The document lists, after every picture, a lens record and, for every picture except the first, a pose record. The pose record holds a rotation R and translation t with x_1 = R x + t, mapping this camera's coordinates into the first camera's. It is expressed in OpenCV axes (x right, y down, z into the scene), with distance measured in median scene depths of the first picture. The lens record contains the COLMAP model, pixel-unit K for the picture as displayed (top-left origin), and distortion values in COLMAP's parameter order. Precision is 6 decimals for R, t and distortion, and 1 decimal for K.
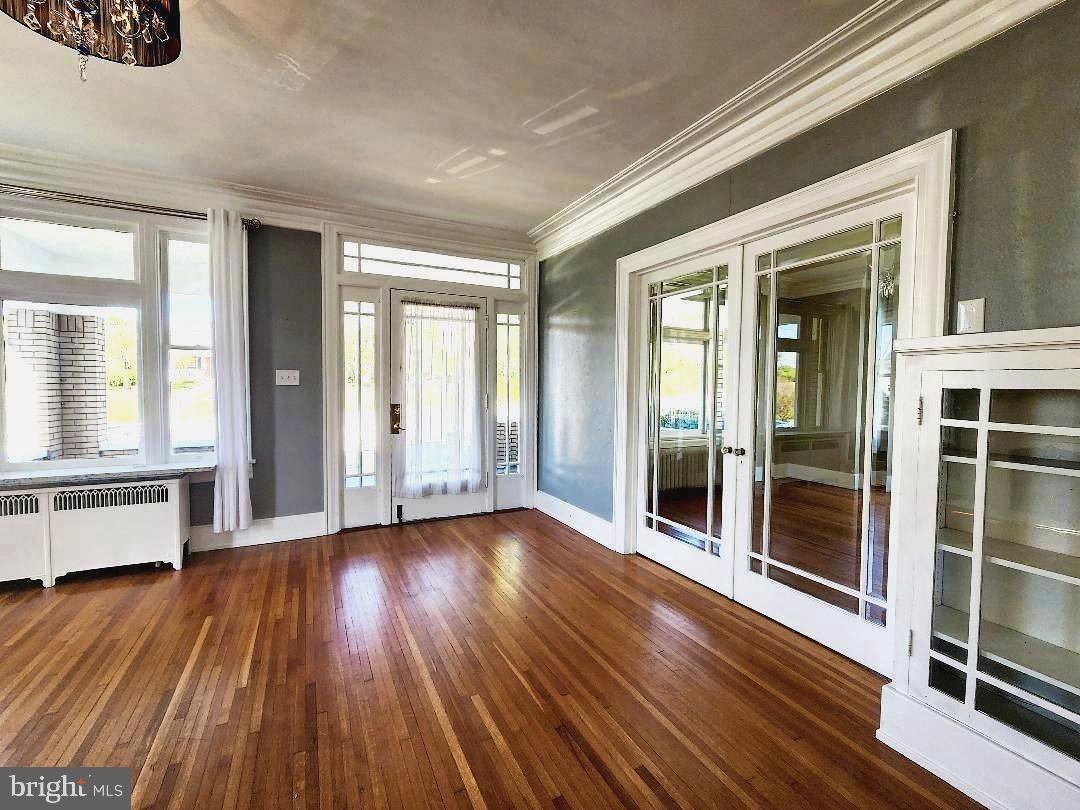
lens RADIAL K [[469.0, 0, 540.0], [0, 469.0, 405.0], [0, 0, 1]] dist [0.002945, 0.000610]
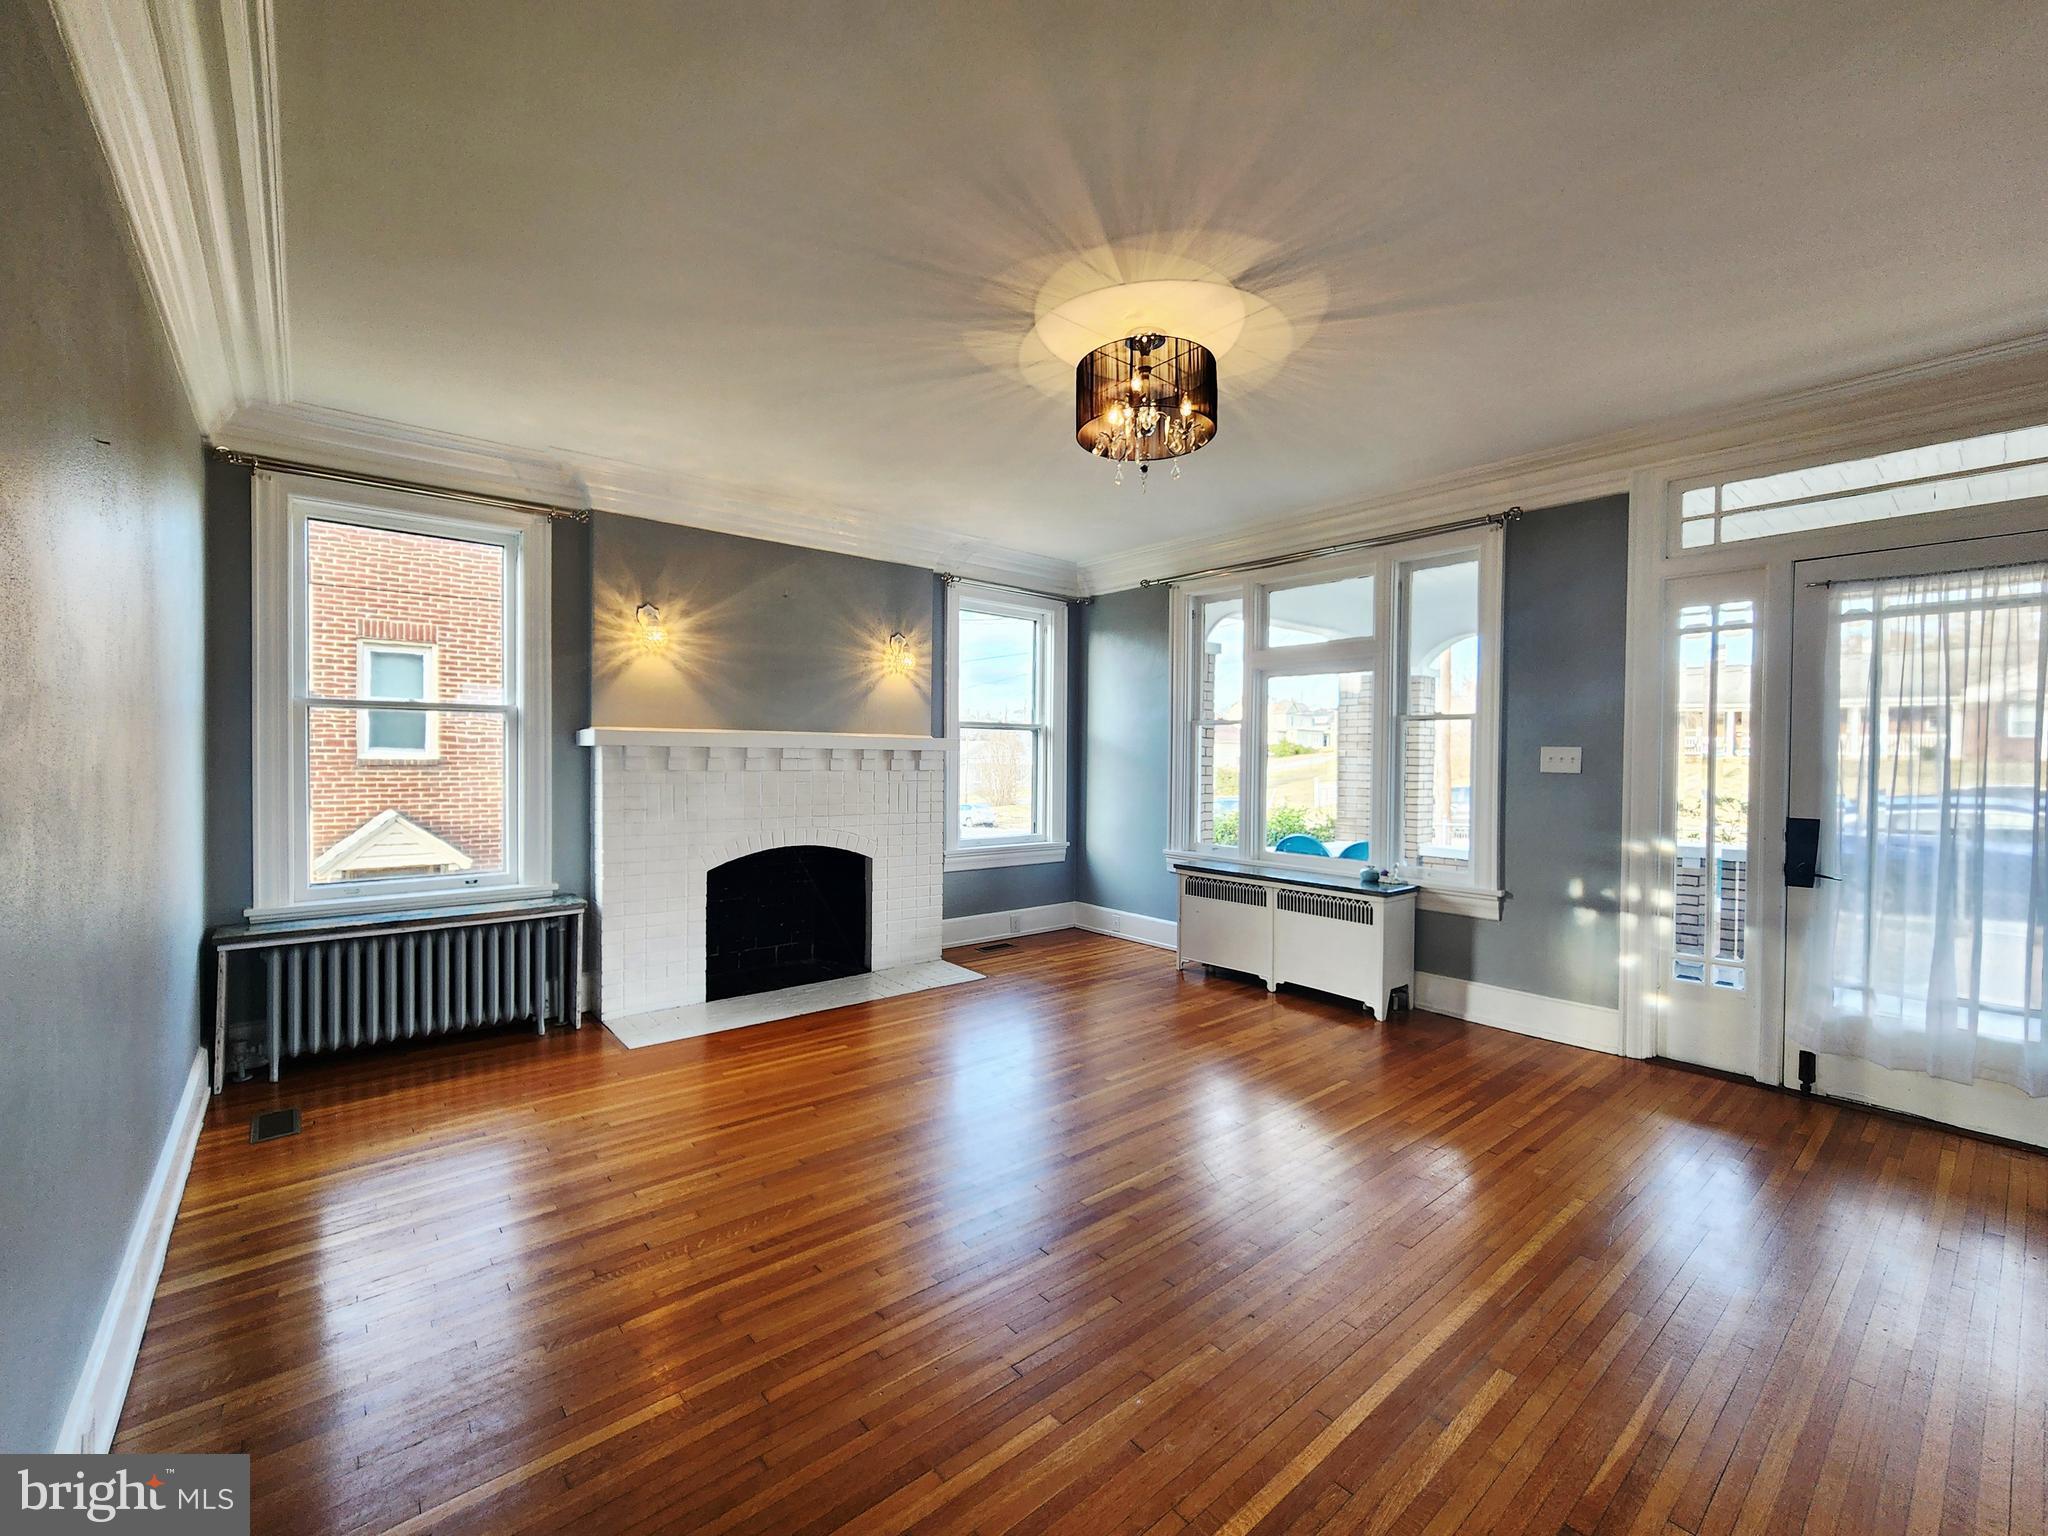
lens RADIAL K [[845.6, 0, 1024.0], [0, 845.6, 768.0], [0, 0, 1]] dist [-0.000415, 0.000014]
pose [[0.225528, 0.011035, -0.974174, 0.312905], [-0.048359, 0.998830, 0.000119, -0.015044], [0.973036, 0.047083, 0.225797, 0.109862]]
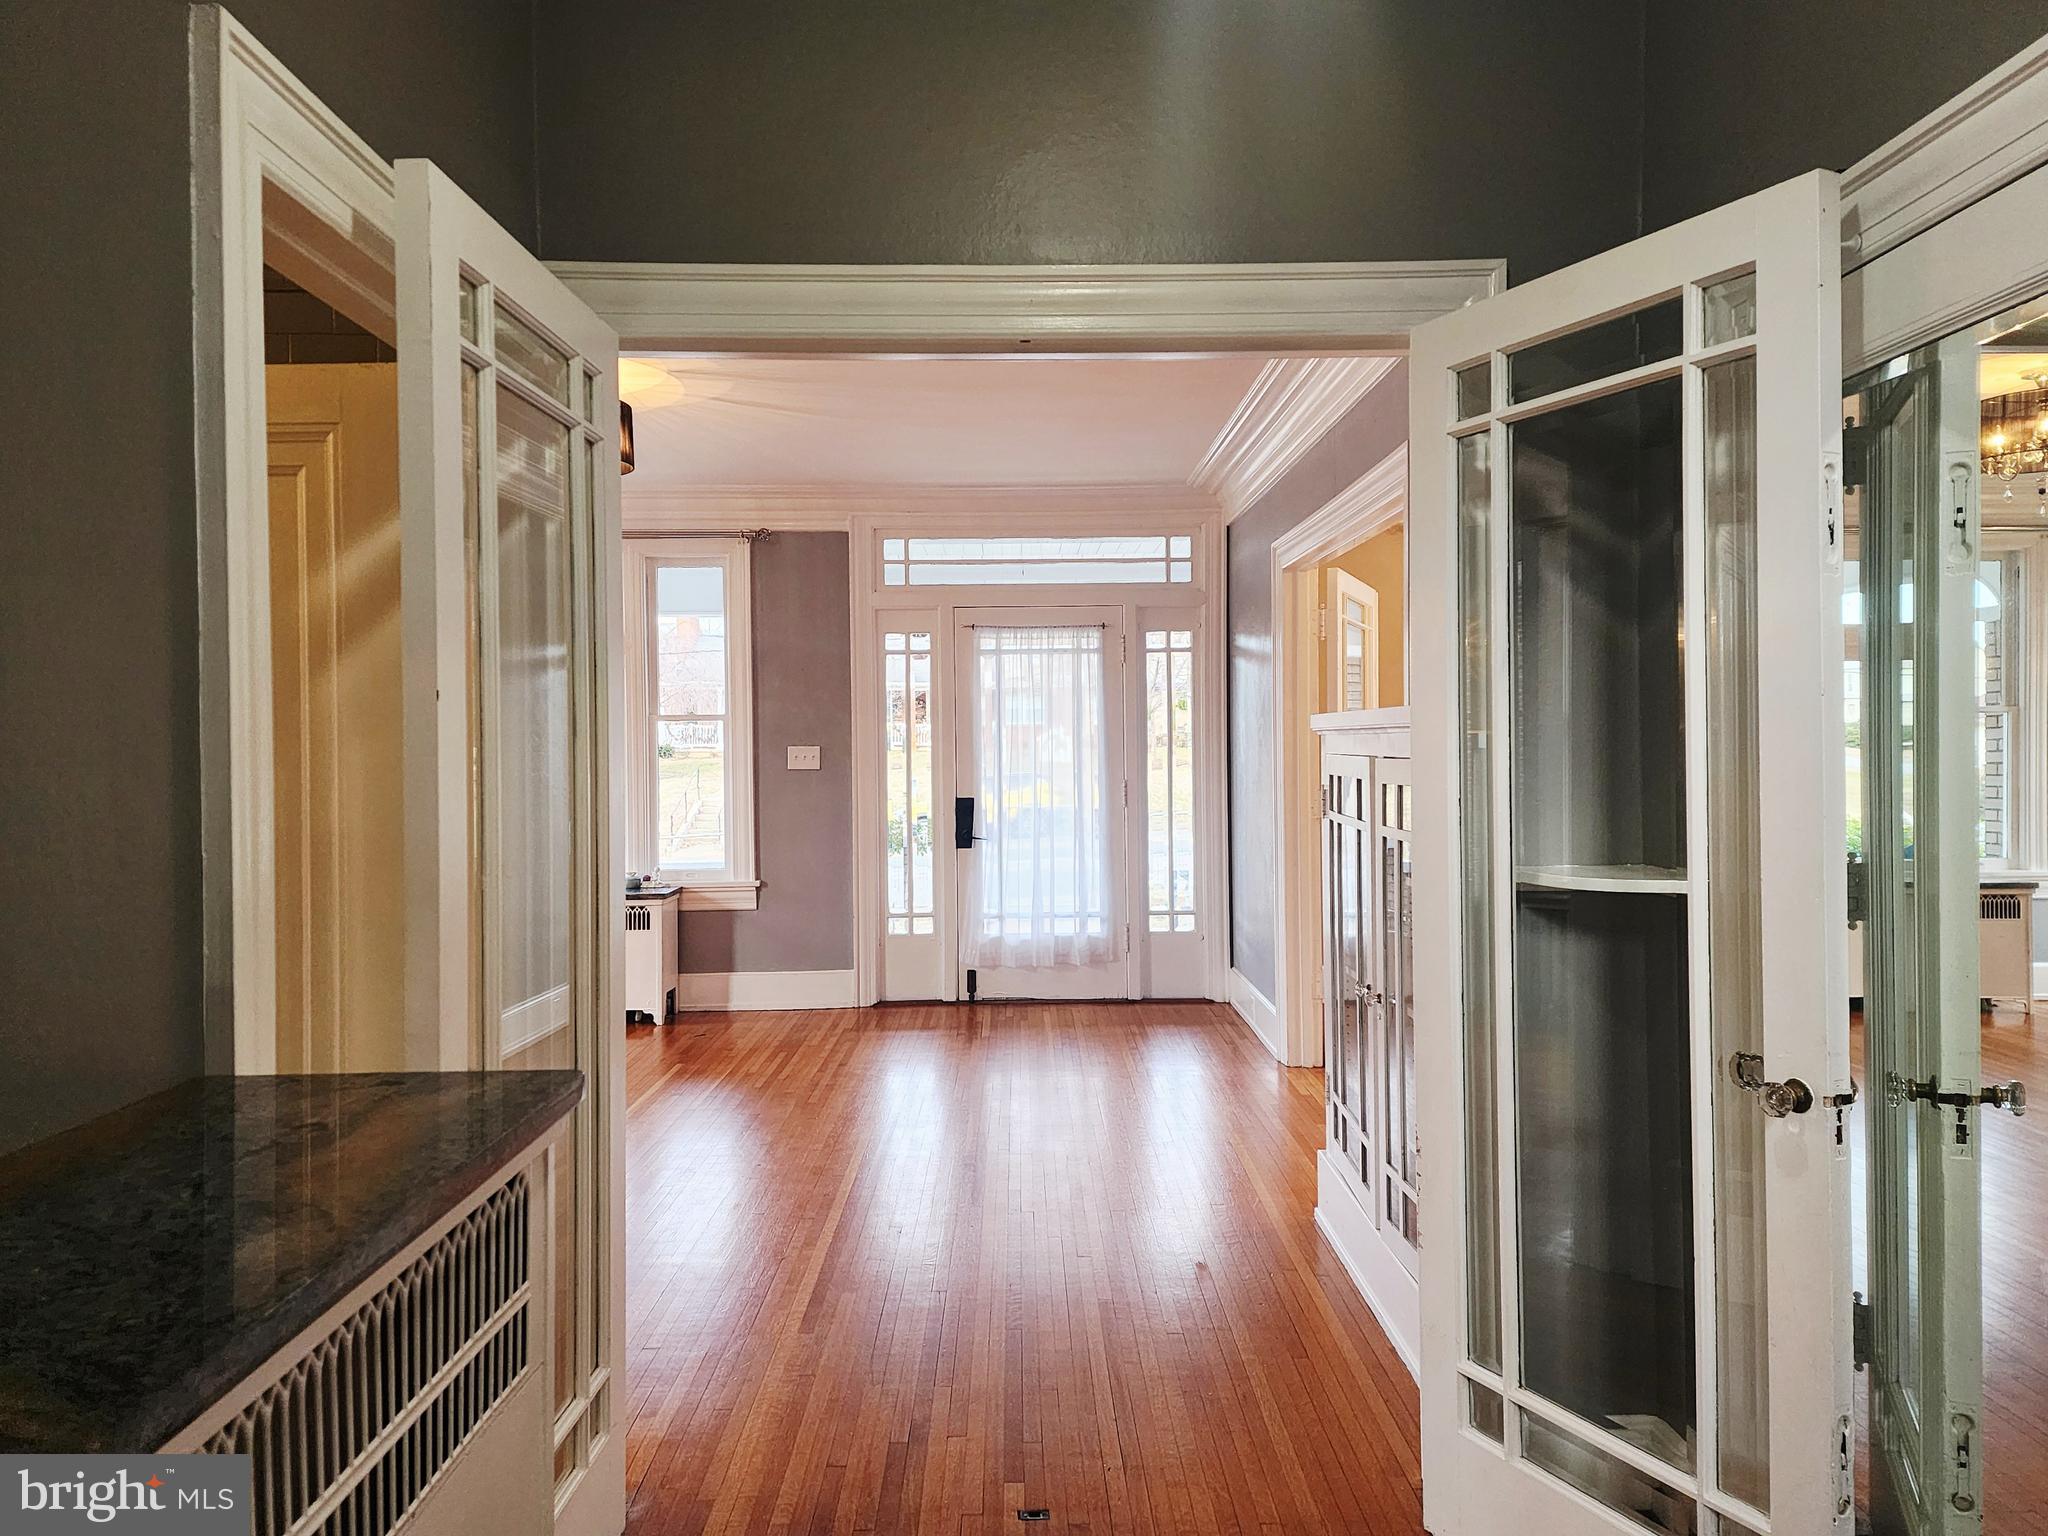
lens RADIAL K [[1492.7, 0, 1024.0], [0, 1492.7, 768.0], [0, 0, 1]] dist [0.230168, 0.000390]
pose [[0.898334, -0.009461, -0.439211, 0.619338], [-0.002569, 0.999638, -0.026787, 0.010556], [0.439306, 0.025192, 0.897984, -0.700716]]
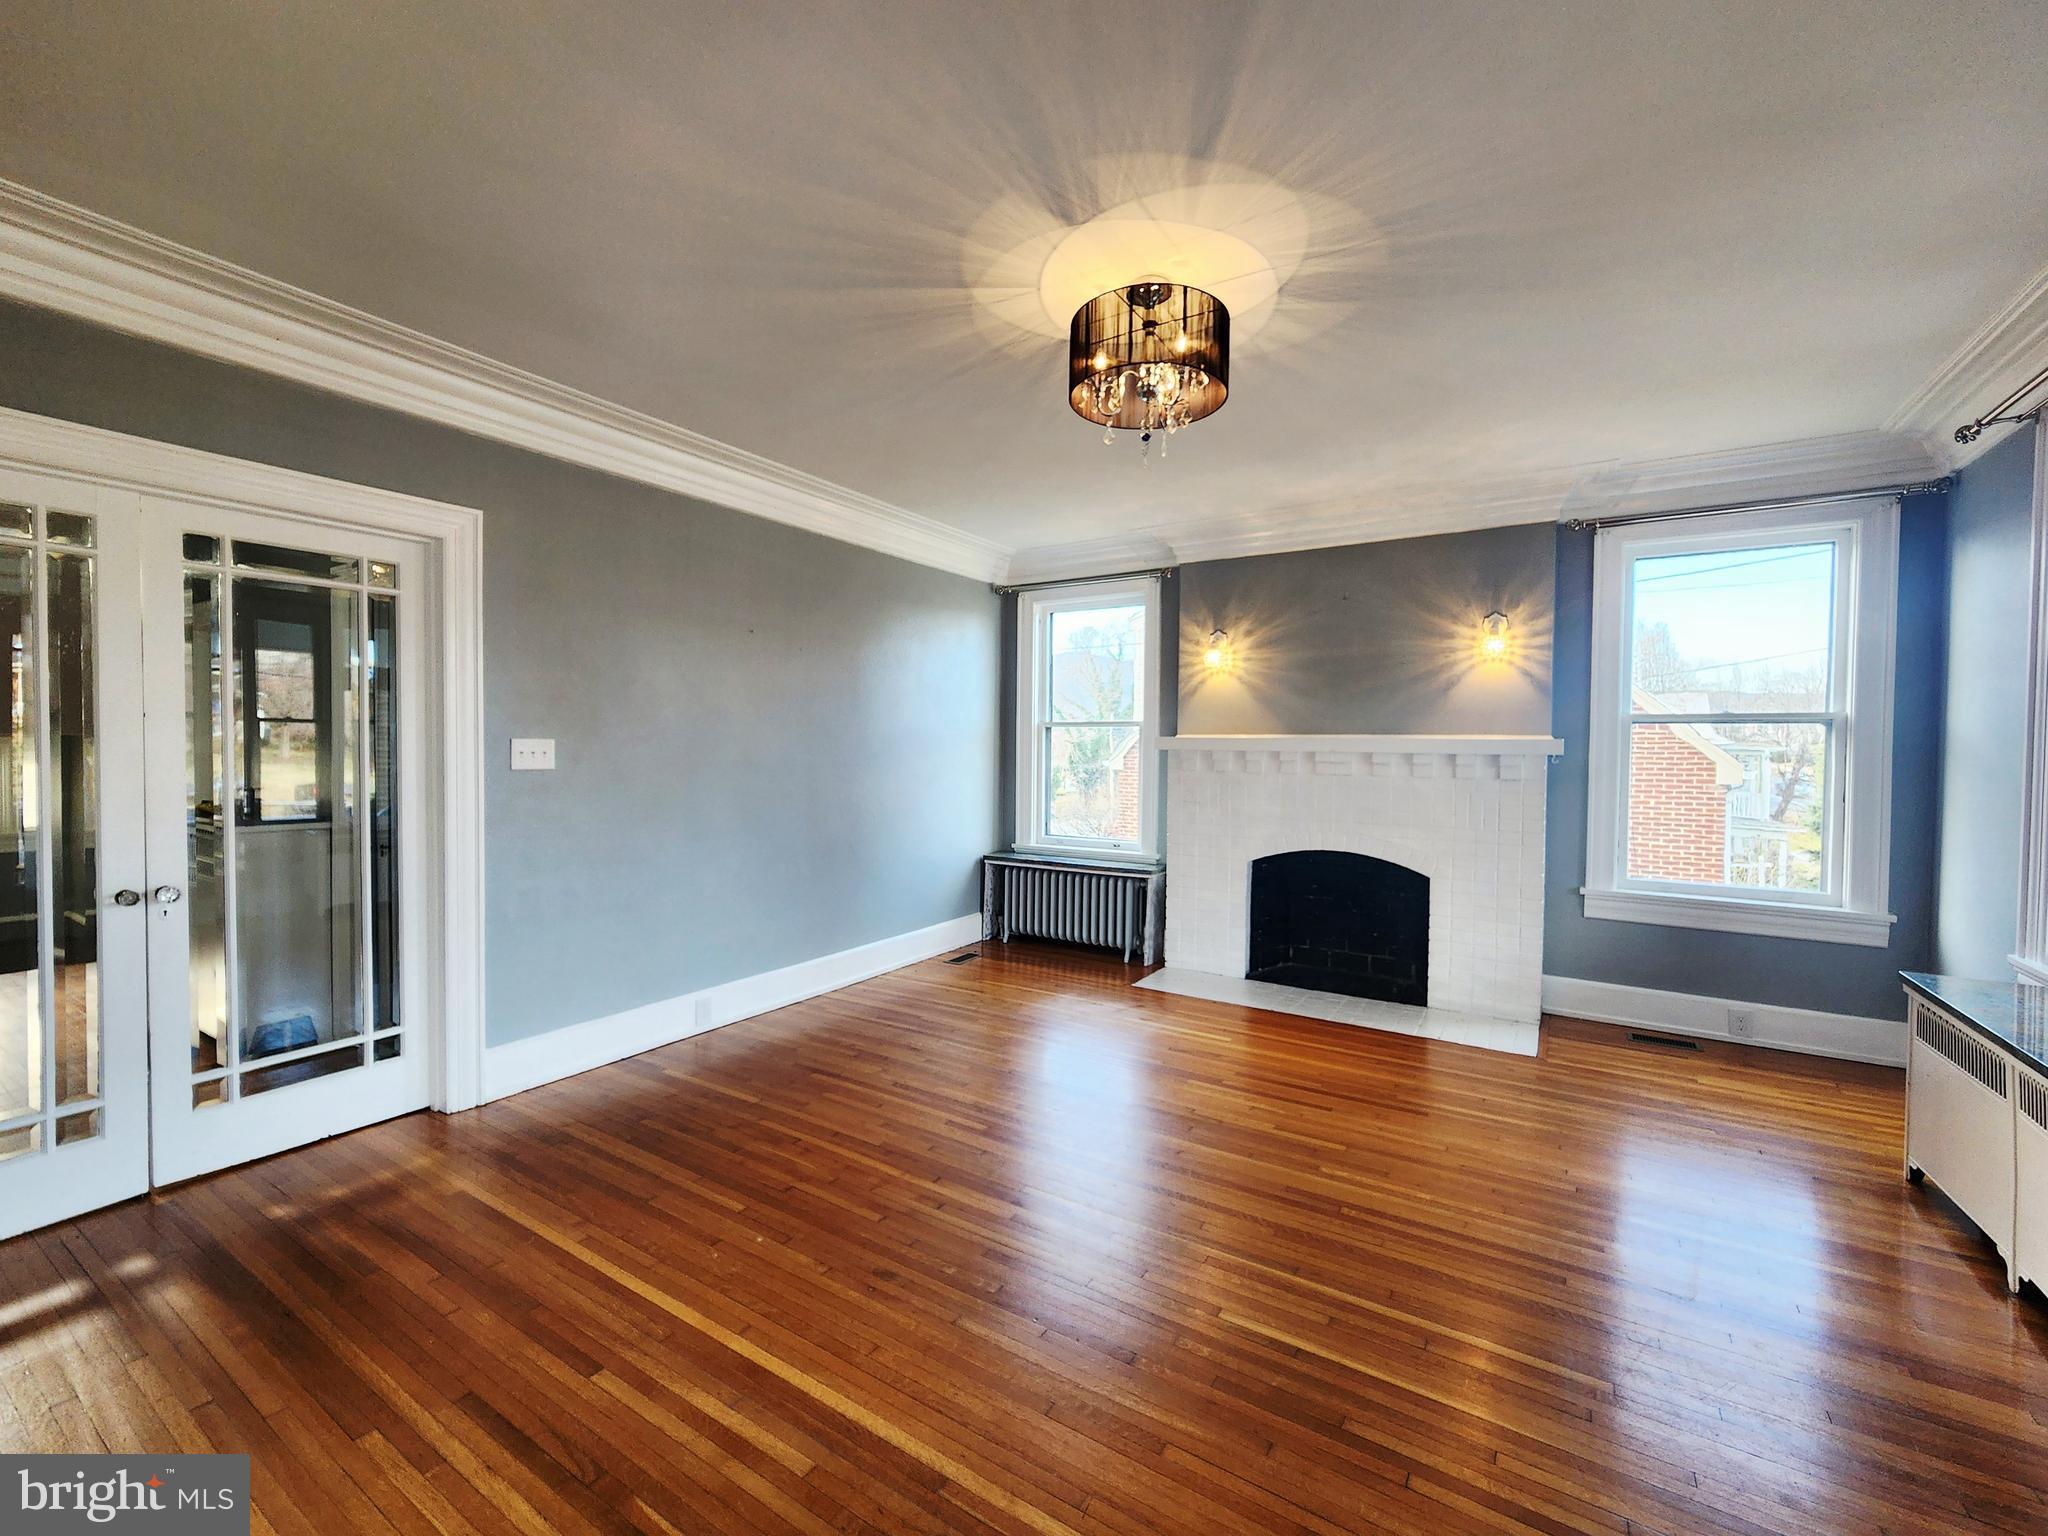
lens RADIAL K [[832.5, 0, 1019.4], [0, 832.5, 761.9], [0, 0, 1]] dist [-0.000374, 0.000026]
pose [[-0.856487, -0.009229, -0.516086, 0.050784], [-0.038922, 0.998148, 0.046745, -0.050521], [0.514699, 0.060123, -0.855261, 0.838846]]
